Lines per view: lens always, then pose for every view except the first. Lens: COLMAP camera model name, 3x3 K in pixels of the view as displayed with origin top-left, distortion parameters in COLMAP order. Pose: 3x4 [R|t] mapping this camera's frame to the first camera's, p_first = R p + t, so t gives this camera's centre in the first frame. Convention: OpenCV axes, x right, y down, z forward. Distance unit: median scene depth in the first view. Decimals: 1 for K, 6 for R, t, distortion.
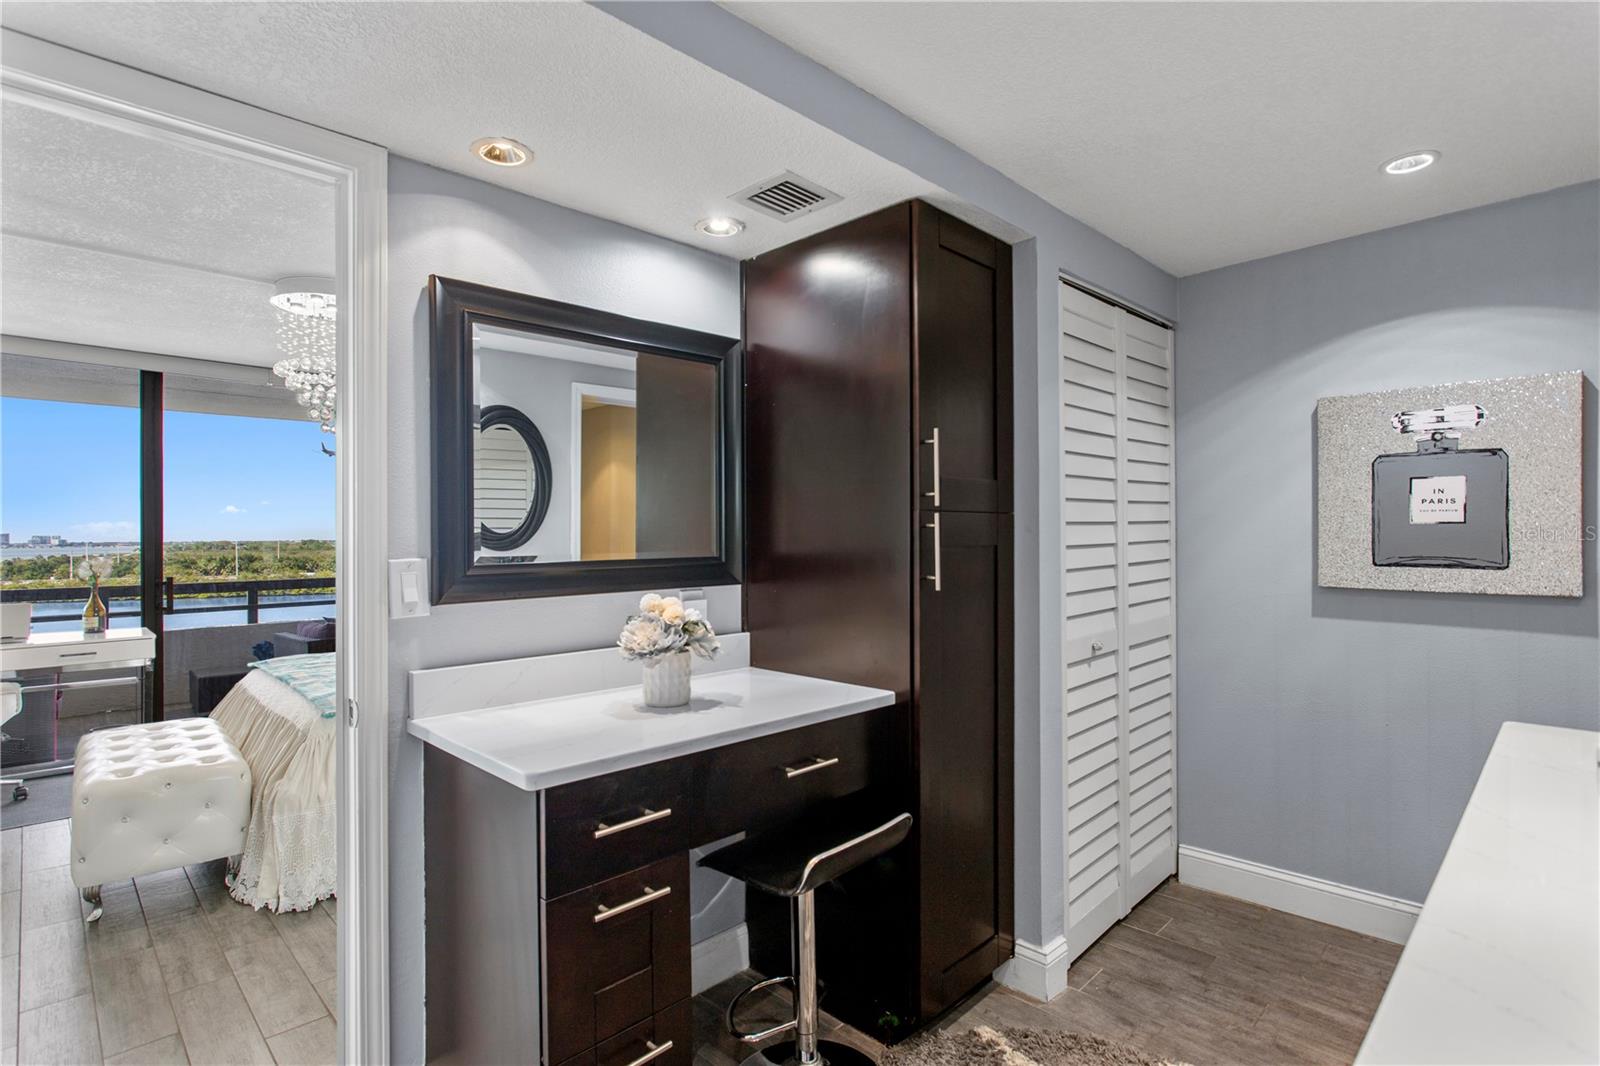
lens RADIAL K [[786.7, 0, 800.0], [0, 786.7, 533.0], [0, 0, 1]] dist [-0.010475, 0.007693]
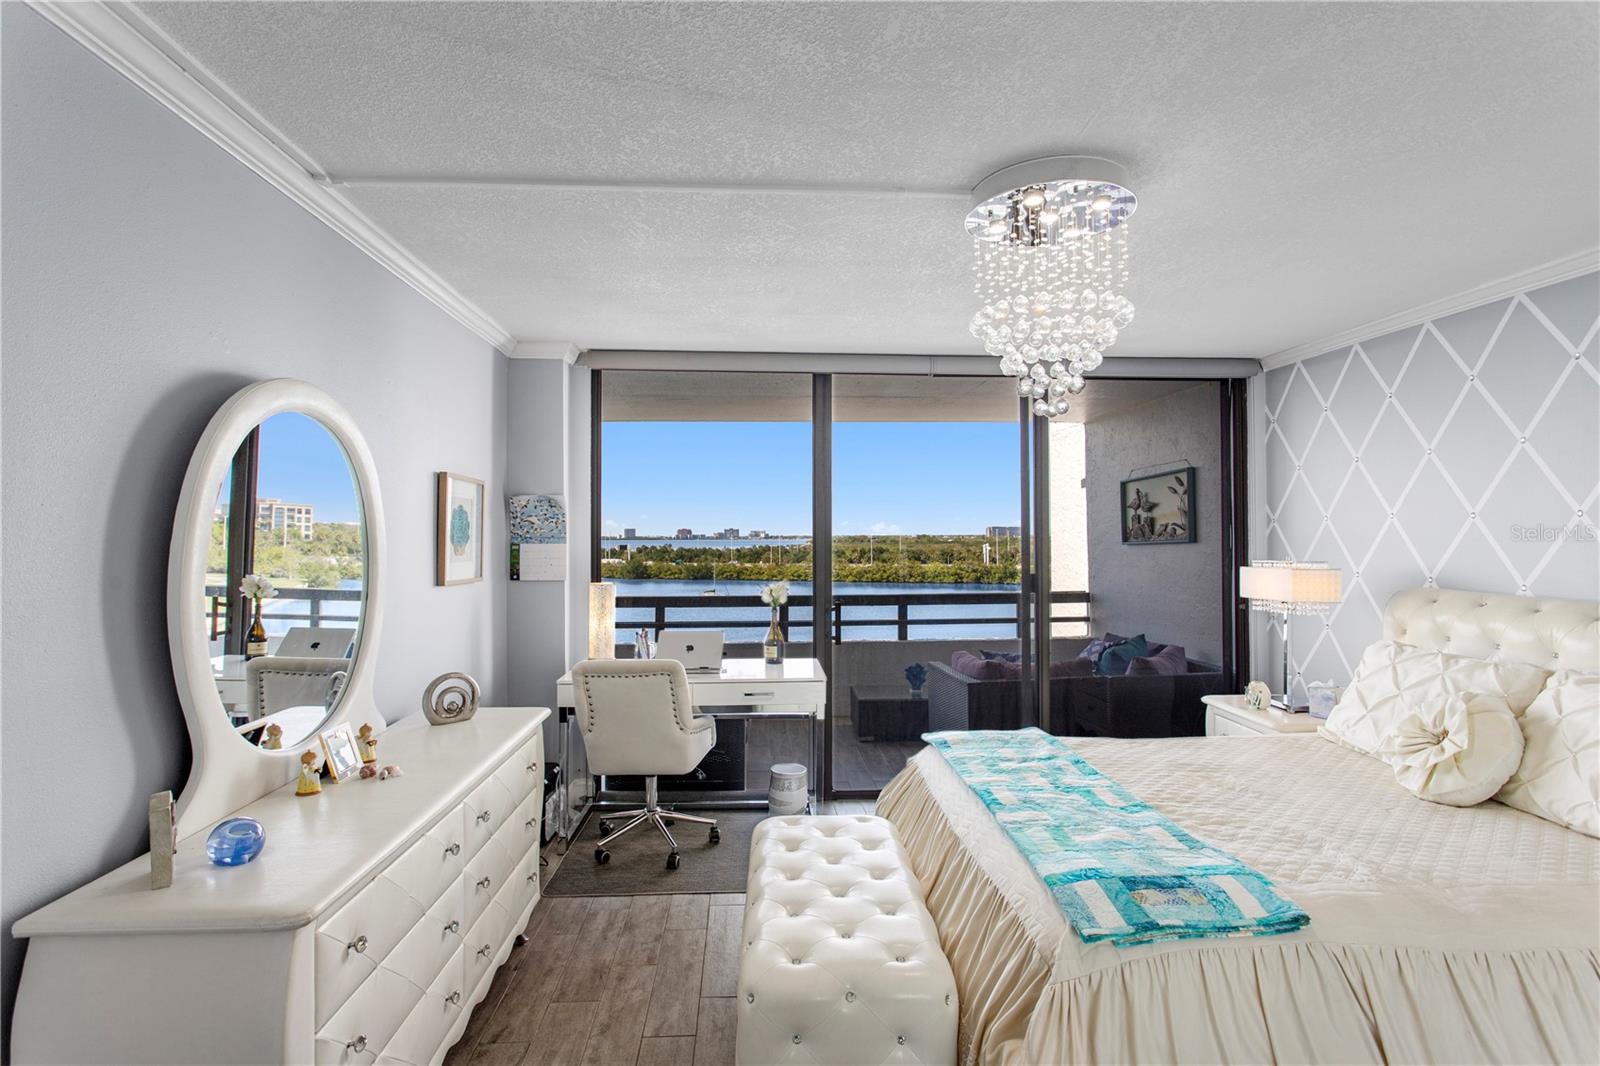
lens RADIAL K [[792.7, 0, 799.4], [0, 792.7, 527.5], [0, 0, 1]] dist [-0.013361, 0.006406]
pose [[0.756173, -0.001301, -0.654370, -0.245095], [0.000292, 0.999999, -0.001652, -0.026731], [0.654371, 0.001058, 0.756173, 0.287952]]
